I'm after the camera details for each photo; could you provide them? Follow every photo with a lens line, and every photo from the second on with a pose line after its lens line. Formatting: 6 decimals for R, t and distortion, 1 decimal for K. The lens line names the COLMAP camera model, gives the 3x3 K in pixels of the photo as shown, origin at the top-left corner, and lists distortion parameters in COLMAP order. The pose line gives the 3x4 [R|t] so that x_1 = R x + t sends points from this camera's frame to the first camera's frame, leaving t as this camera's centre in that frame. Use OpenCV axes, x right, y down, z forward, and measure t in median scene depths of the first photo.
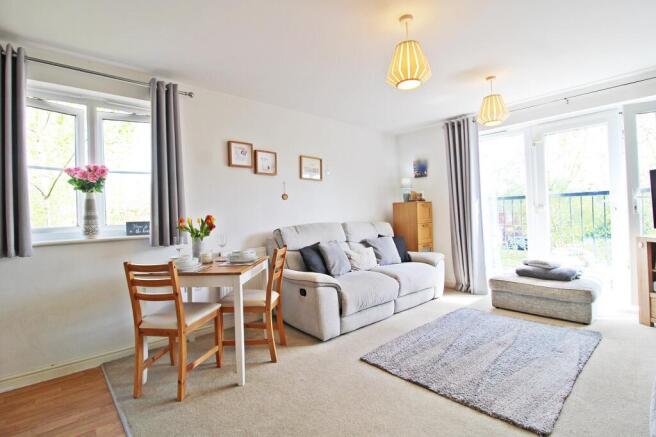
lens RADIAL K [[321.1, 0, 328.0], [0, 321.1, 218.5], [0, 0, 1]] dist [0.001151, -0.000265]
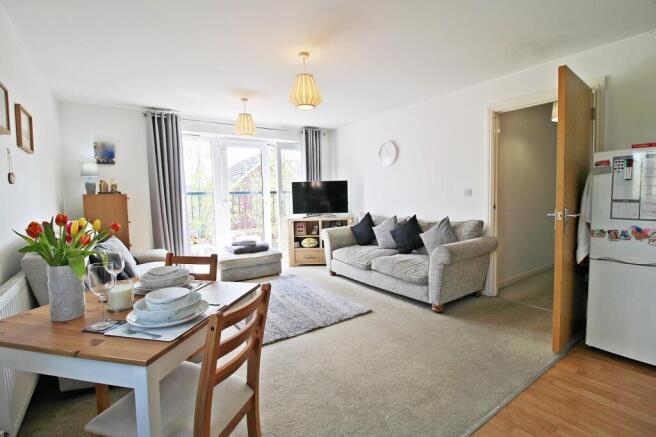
lens RADIAL K [[321.1, 0, 328.0], [0, 321.1, 218.5], [0, 0, 1]] dist [0.001151, -0.000265]
pose [[0.114713, -0.045389, 0.992361, -0.675346], [0.030271, 0.998651, 0.042178, -0.010218], [-0.992937, 0.025202, 0.115932, 0.491233]]
